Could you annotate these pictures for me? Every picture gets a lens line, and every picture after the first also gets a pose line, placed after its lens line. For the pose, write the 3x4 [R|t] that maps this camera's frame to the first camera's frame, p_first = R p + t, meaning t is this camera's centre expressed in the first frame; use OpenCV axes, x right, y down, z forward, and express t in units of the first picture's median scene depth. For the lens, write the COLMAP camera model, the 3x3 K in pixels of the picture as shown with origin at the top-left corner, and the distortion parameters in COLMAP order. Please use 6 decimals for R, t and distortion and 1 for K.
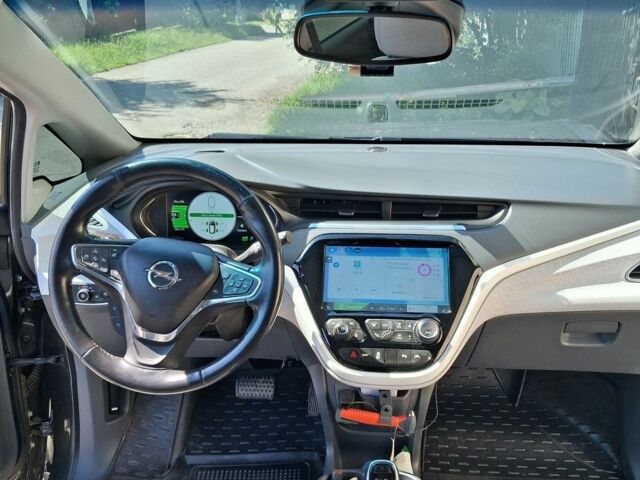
lens RADIAL K [[679.6, 0, 335.8], [0, 679.6, 235.7], [0, 0, 1]] dist [0.055091, 0.000000]
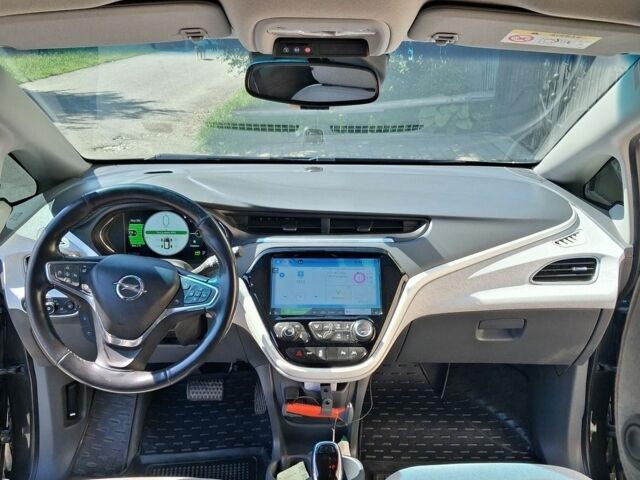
lens RADIAL K [[679.6, 0, 325.7], [0, 679.6, 236.5], [0, 0, 1]] dist [0.055091, 0.000000]
pose [[0.996172, -0.016710, 0.085807, -0.021479], [0.017780, 0.999773, -0.011720, -0.006415], [-0.085592, 0.013201, 0.996243, -0.128185]]
